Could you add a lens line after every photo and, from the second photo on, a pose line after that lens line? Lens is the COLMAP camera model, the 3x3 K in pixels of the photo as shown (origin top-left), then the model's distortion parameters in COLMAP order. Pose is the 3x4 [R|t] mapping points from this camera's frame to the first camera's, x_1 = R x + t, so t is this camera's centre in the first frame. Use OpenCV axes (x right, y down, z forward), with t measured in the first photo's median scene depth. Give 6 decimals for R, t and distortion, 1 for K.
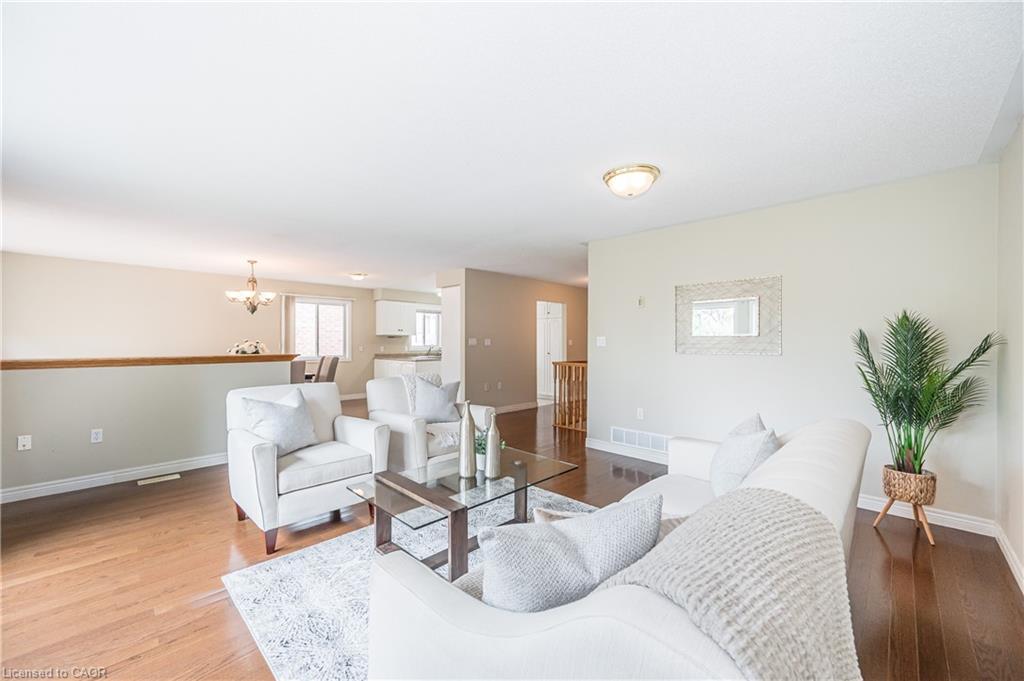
lens RADIAL K [[406.3, 0, 513.6], [0, 406.3, 339.0], [0, 0, 1]] dist [0.001042, -0.000046]
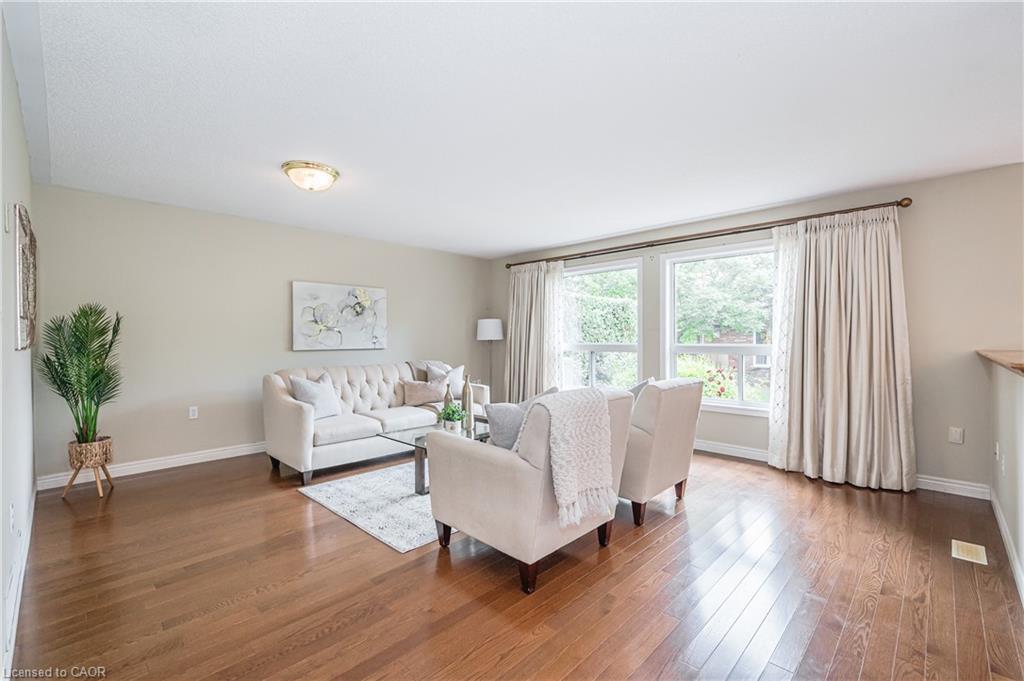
lens RADIAL K [[440.0, 0, 511.5], [0, 440.0, 341.5], [0, 0, 1]] dist [0.000765, -0.000133]
pose [[-0.999999, -0.000962, -0.000994, -0.092725], [-0.000963, 0.999999, 0.001418, 0.013021], [0.000993, 0.001419, -0.999999, 0.884579]]
